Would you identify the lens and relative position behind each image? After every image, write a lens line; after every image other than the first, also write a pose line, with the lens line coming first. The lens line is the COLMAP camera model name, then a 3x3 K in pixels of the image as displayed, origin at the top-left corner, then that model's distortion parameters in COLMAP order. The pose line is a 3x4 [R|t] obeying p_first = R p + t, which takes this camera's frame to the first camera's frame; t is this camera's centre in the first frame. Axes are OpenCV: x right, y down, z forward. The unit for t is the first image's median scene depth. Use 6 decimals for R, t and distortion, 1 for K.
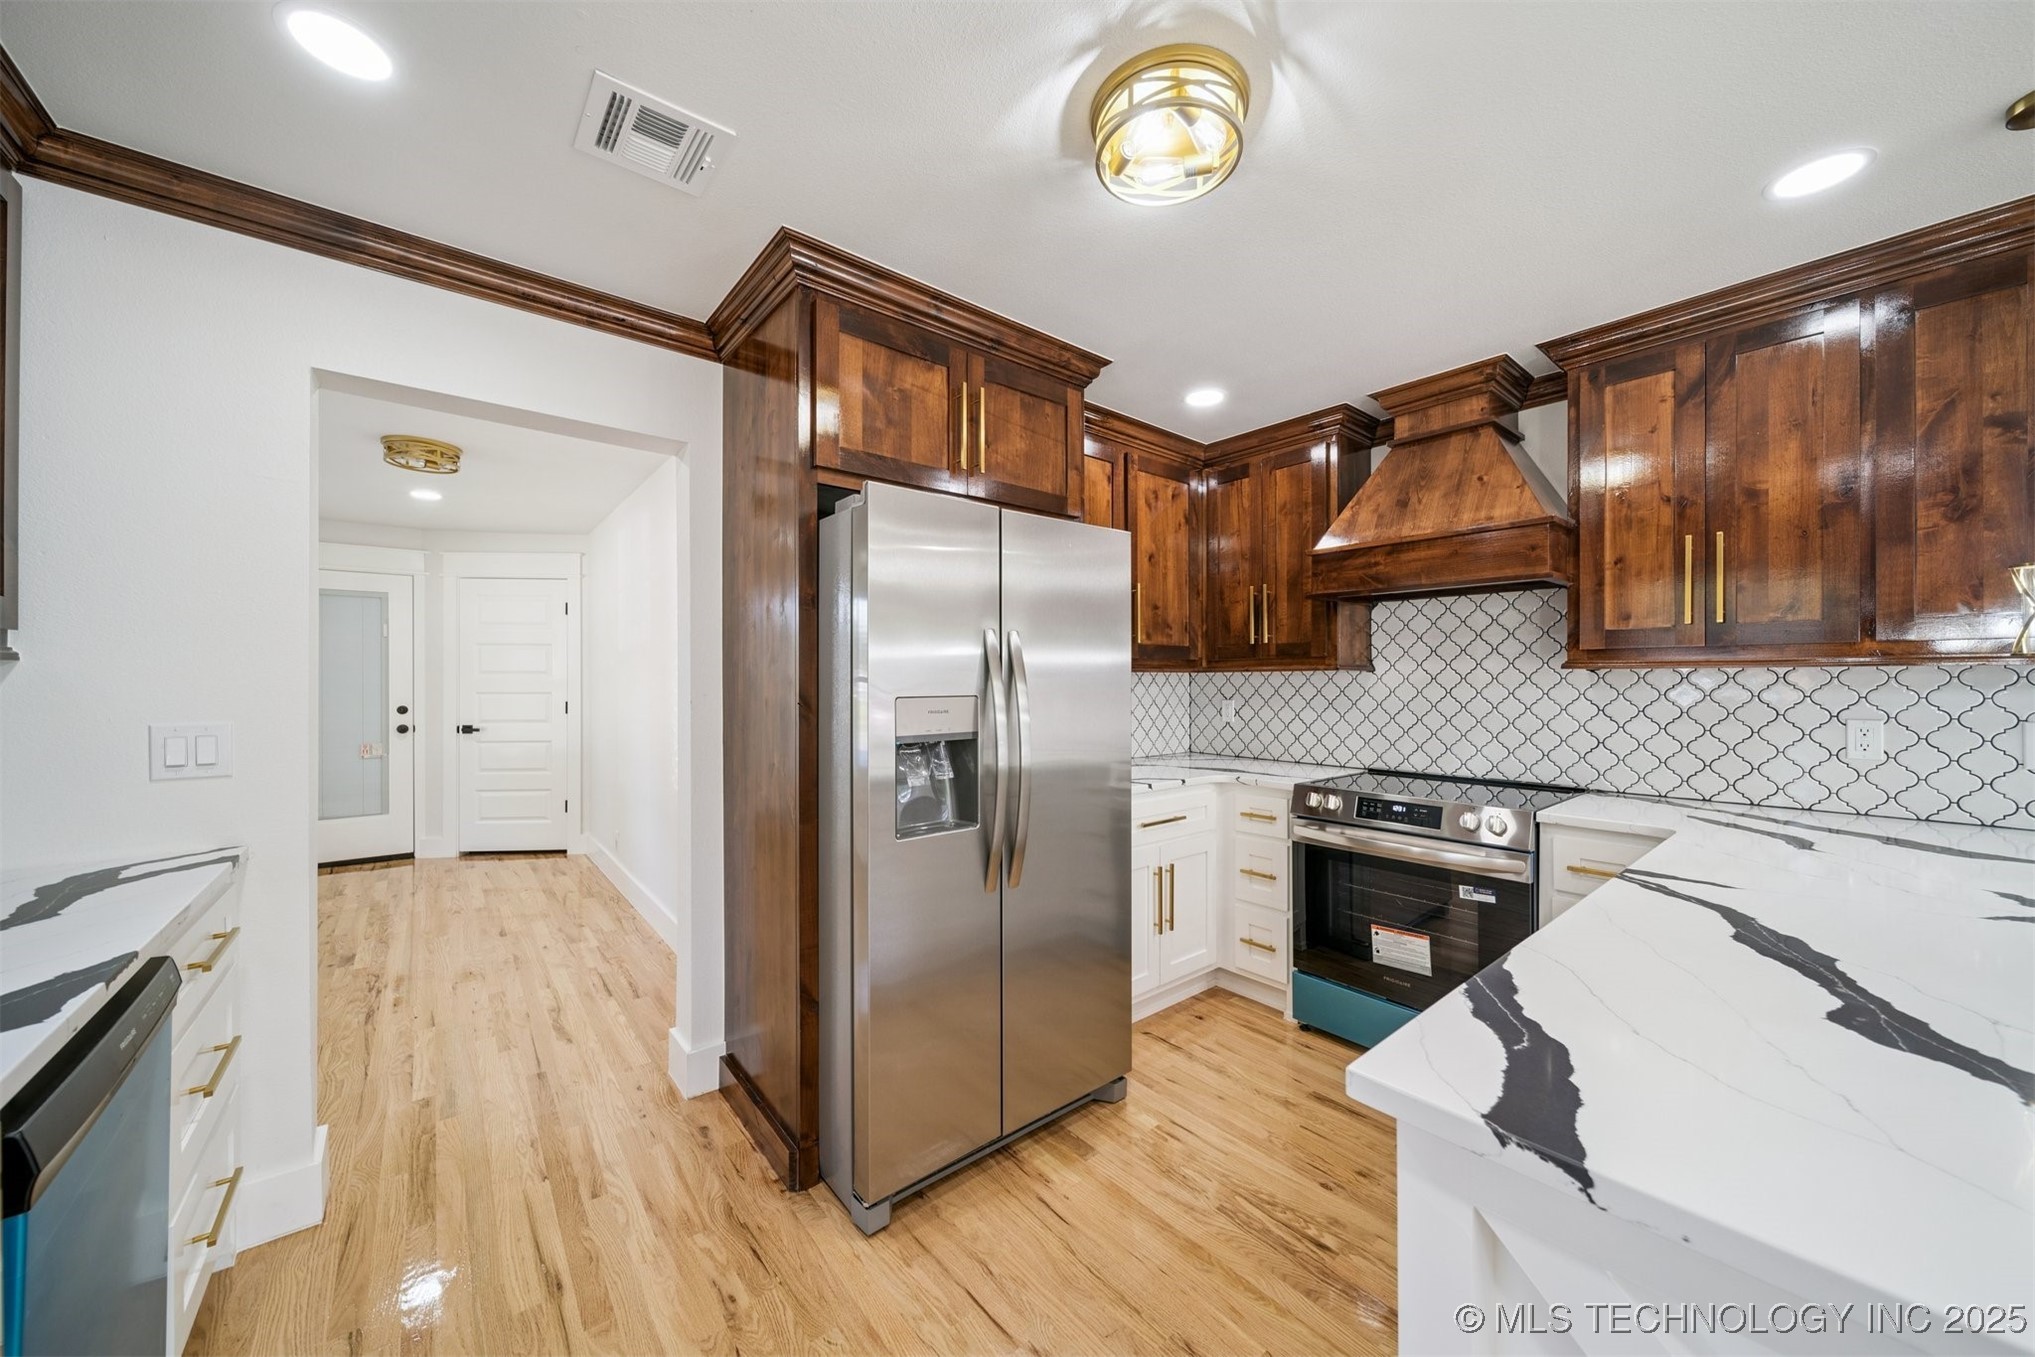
lens RADIAL K [[711.3, 0, 1019.3], [0, 711.3, 684.7], [0, 0, 1]] dist [-0.001700, -0.000226]
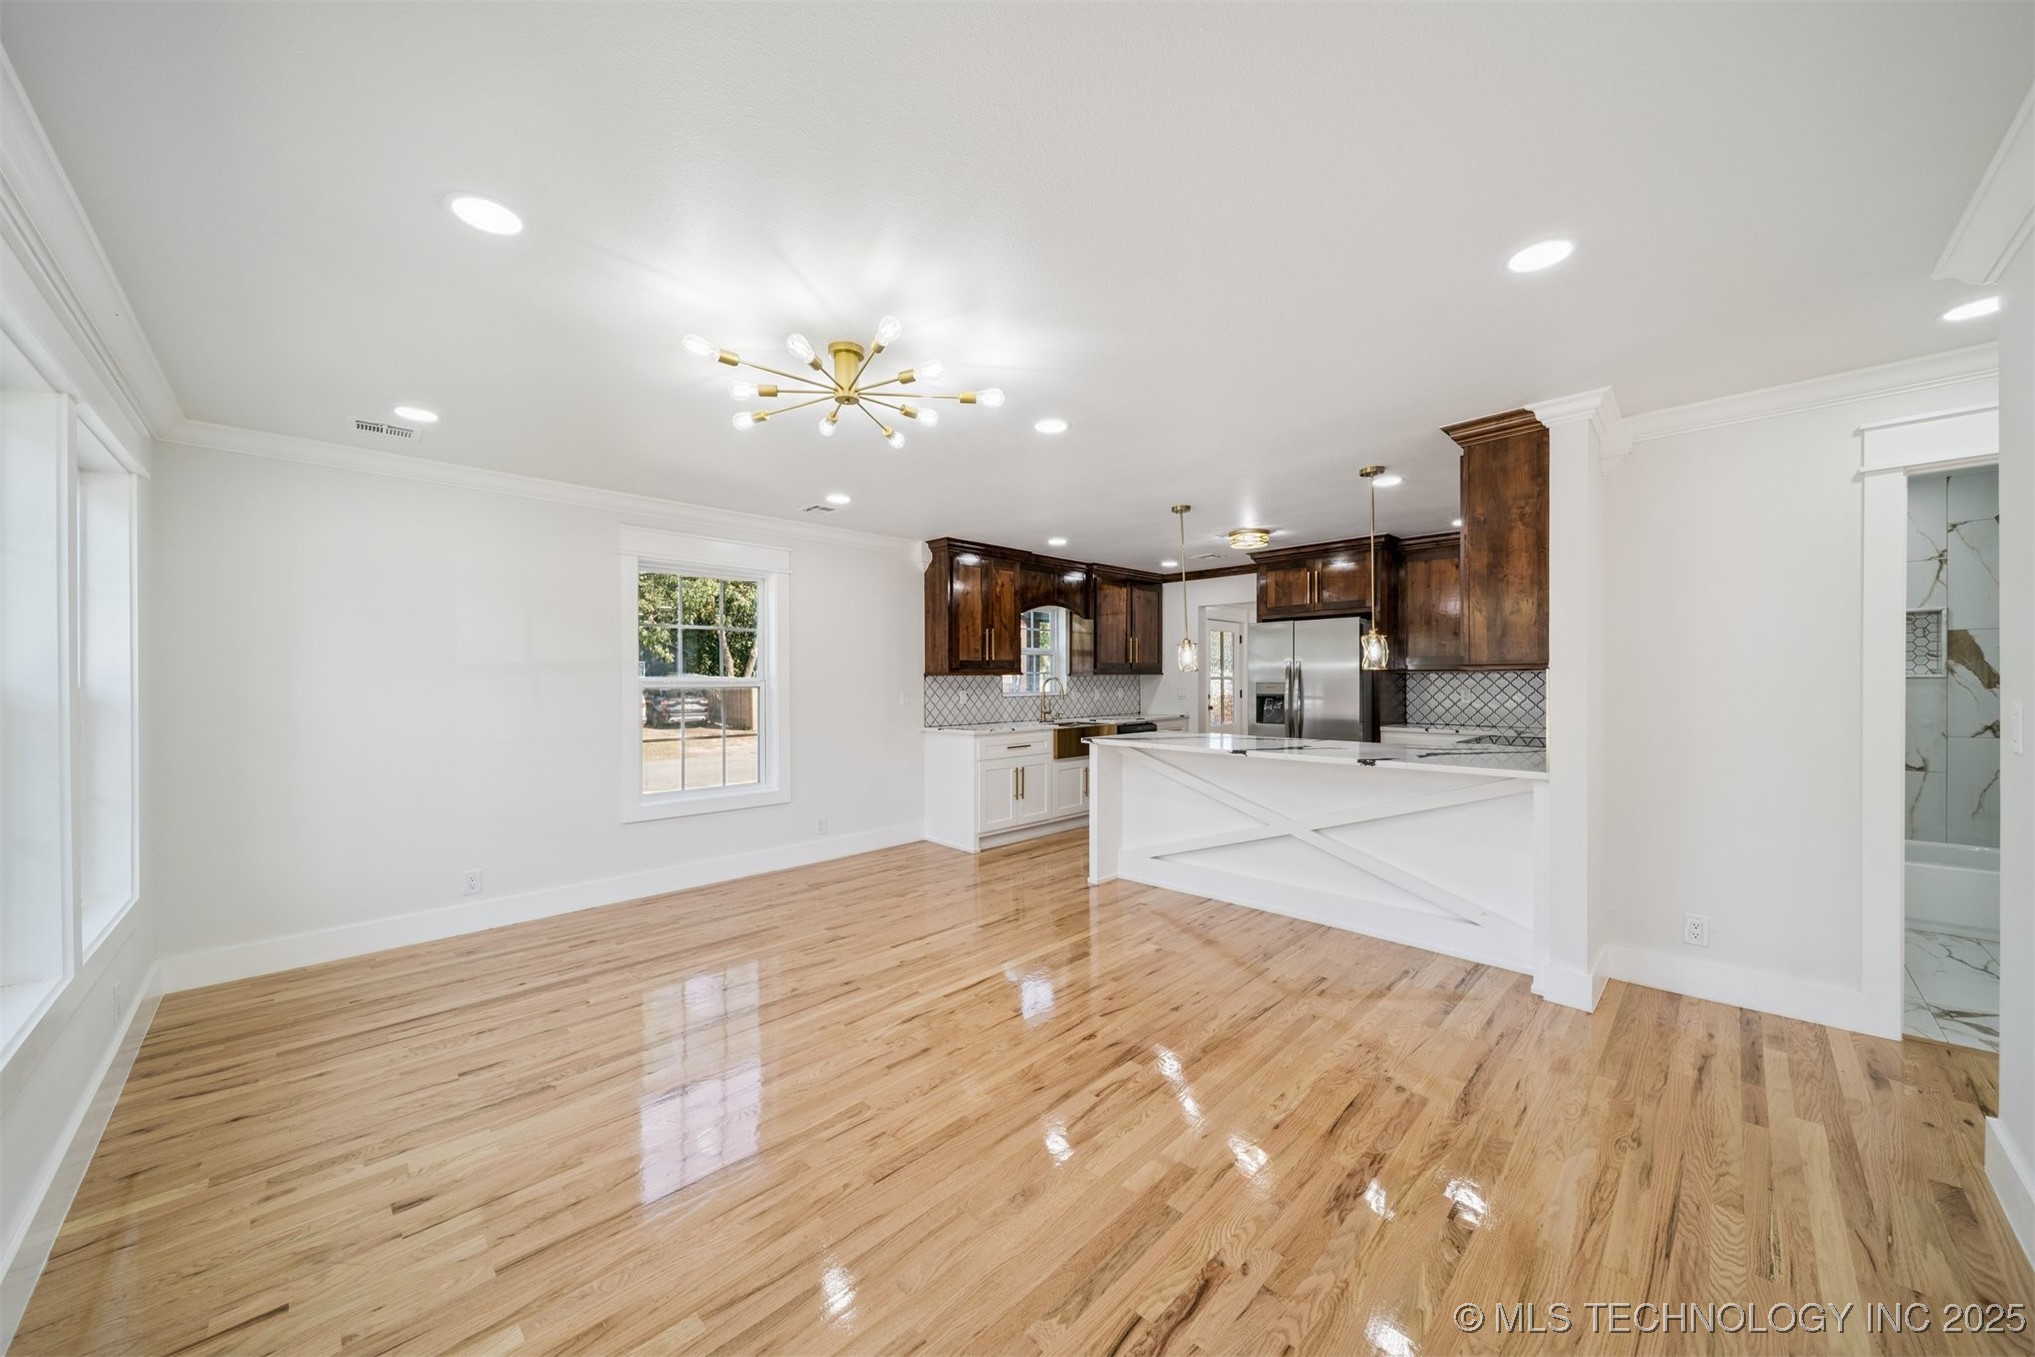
lens RADIAL K [[730.1, 0, 1016.9], [0, 730.1, 671.1], [0, 0, 1]] dist [-0.000362, -0.000051]
pose [[0.095128, -0.009348, -0.995421, 1.995576], [0.000924, 0.999956, -0.009303, -0.004034], [0.995465, -0.000035, 0.095132, -0.317910]]
